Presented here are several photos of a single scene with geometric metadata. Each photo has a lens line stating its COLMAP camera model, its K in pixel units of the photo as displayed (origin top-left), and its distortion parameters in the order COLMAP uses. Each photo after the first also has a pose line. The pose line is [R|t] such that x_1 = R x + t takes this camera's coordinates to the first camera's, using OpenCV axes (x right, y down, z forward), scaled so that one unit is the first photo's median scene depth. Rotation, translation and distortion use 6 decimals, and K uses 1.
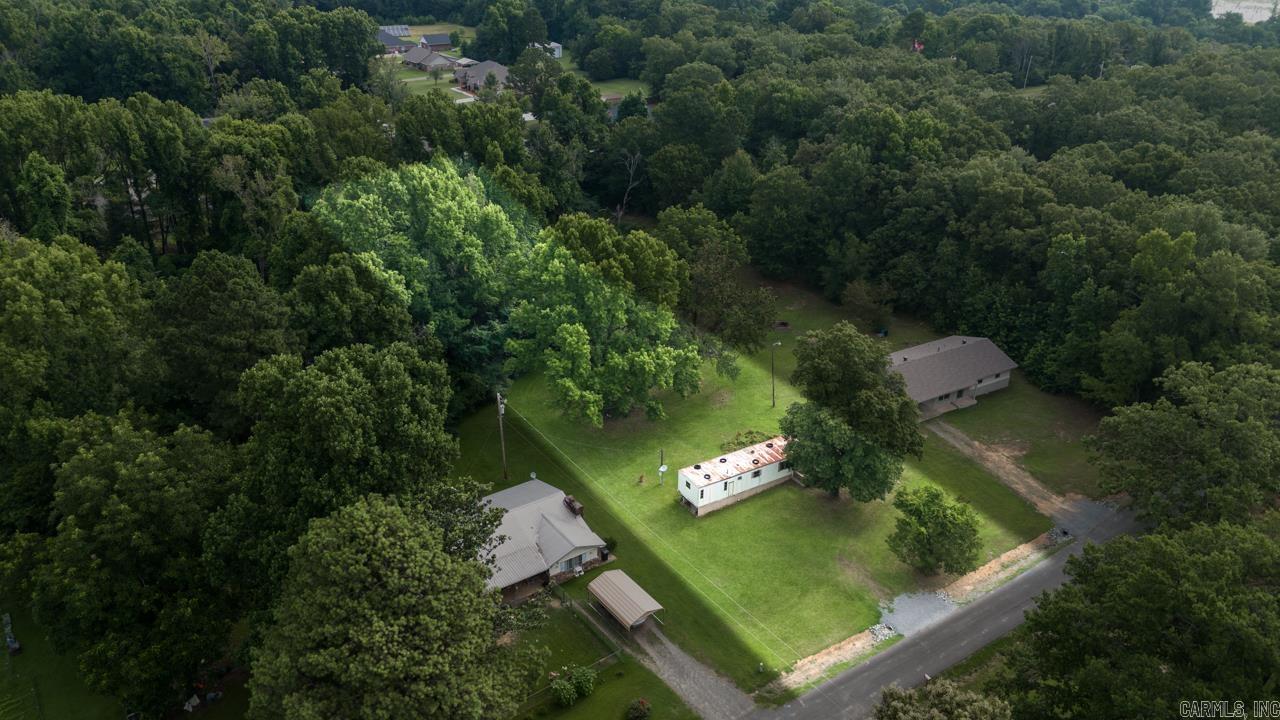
lens RADIAL K [[925.7, 0, 640.0], [0, 925.7, 360.0], [0, 0, 1]] dist [0.081540, -0.088508]
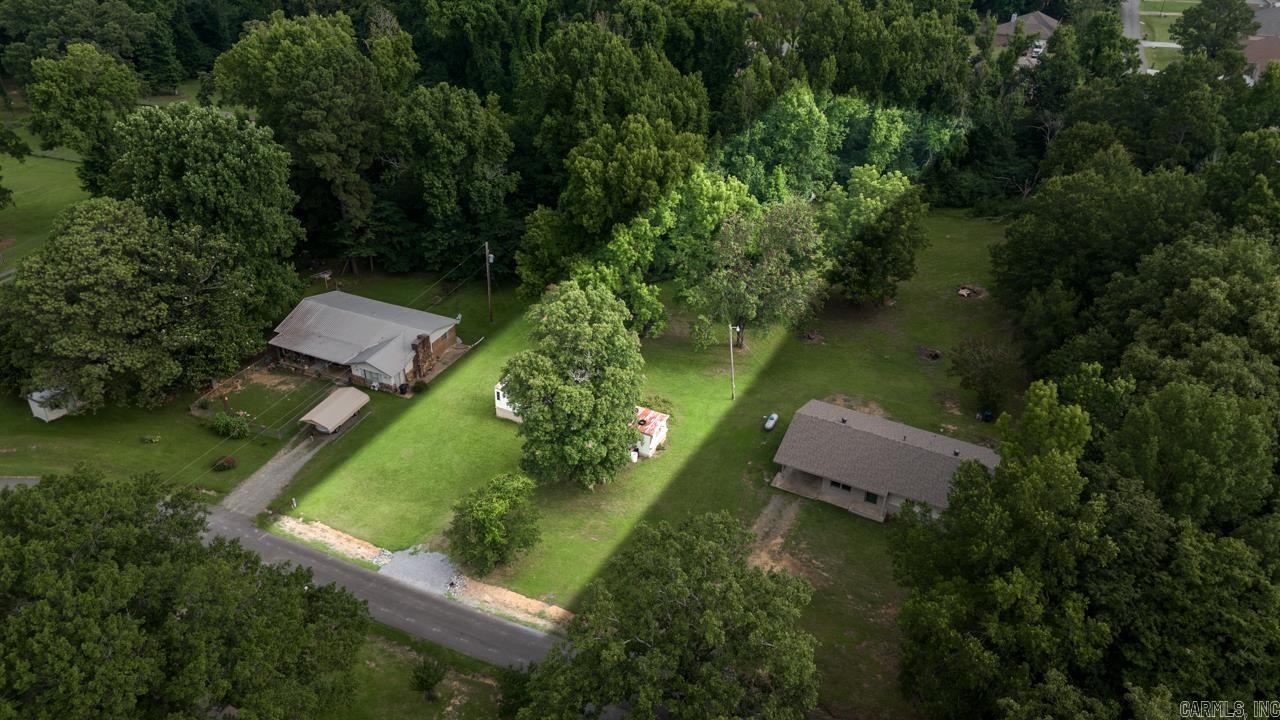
lens RADIAL K [[925.7, 0, 640.0], [0, 925.7, 360.0], [0, 0, 1]] dist [0.081540, -0.088508]
pose [[0.531171, 0.443003, -0.722223, 0.666387], [-0.381808, 0.886114, 0.262724, -0.165801], [0.756360, 0.136199, 0.639820, 0.360489]]
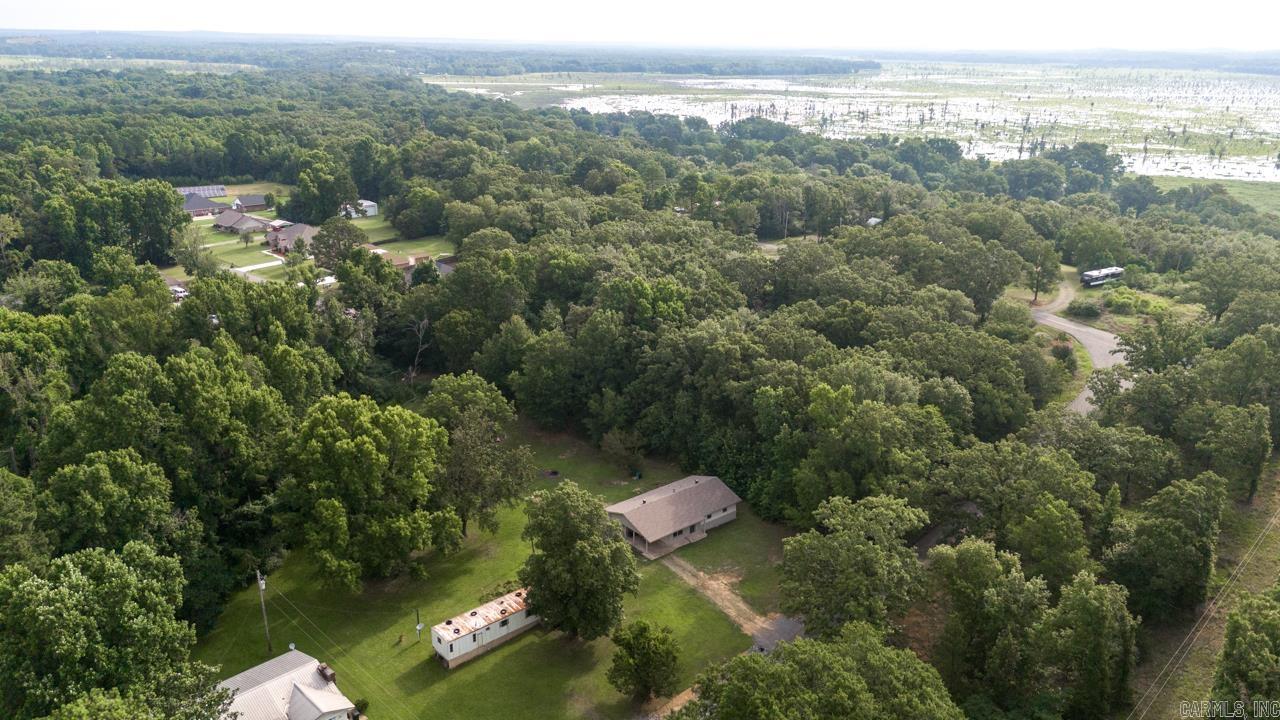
lens RADIAL K [[926.5, 0, 635.1], [0, 926.5, 353.0], [0, 0, 1]] dist [0.094735, -0.098379]
pose [[0.986866, -0.053902, 0.152286, 0.102190], [0.074894, 0.987921, -0.135661, -0.026148], [-0.143134, 0.145284, 0.978982, -0.131436]]
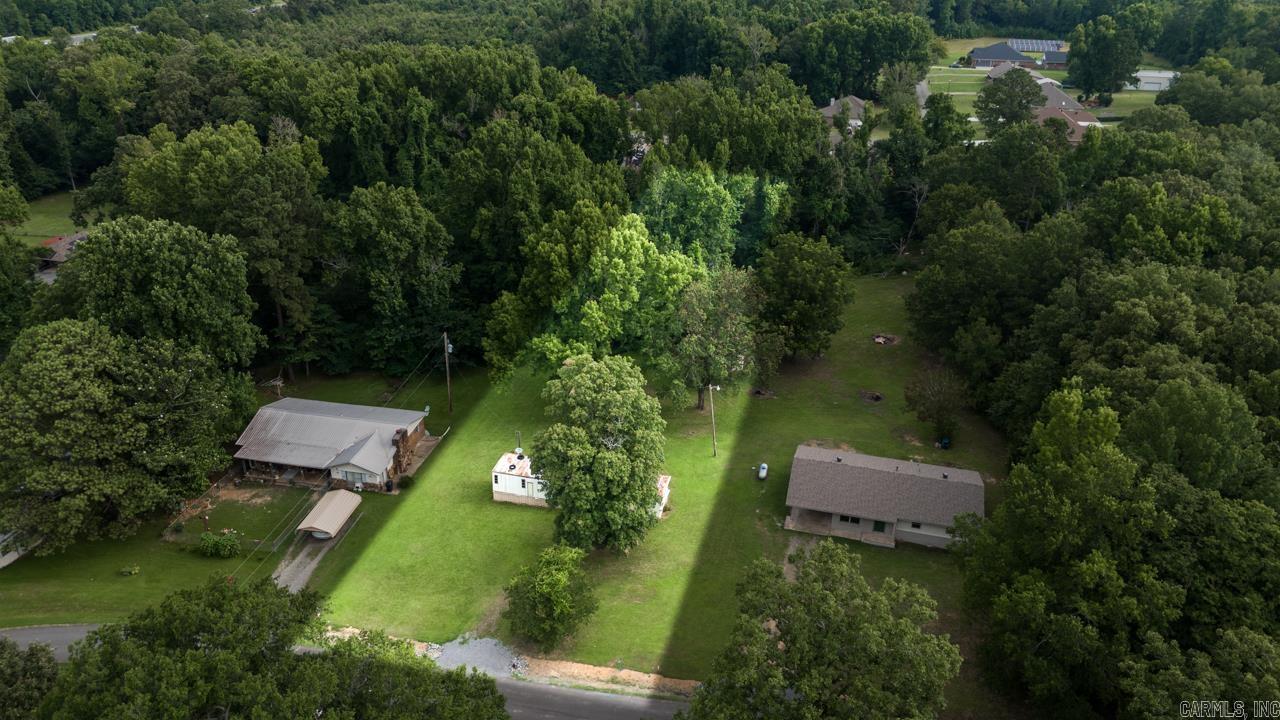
lens RADIAL K [[925.7, 0, 640.0], [0, 925.7, 360.0], [0, 0, 1]] dist [0.081540, -0.088508]
pose [[0.699716, 0.312601, -0.642400, 0.610683], [-0.318854, 0.941311, 0.110753, -0.108992], [0.639320, 0.127336, 0.758324, 0.242622]]
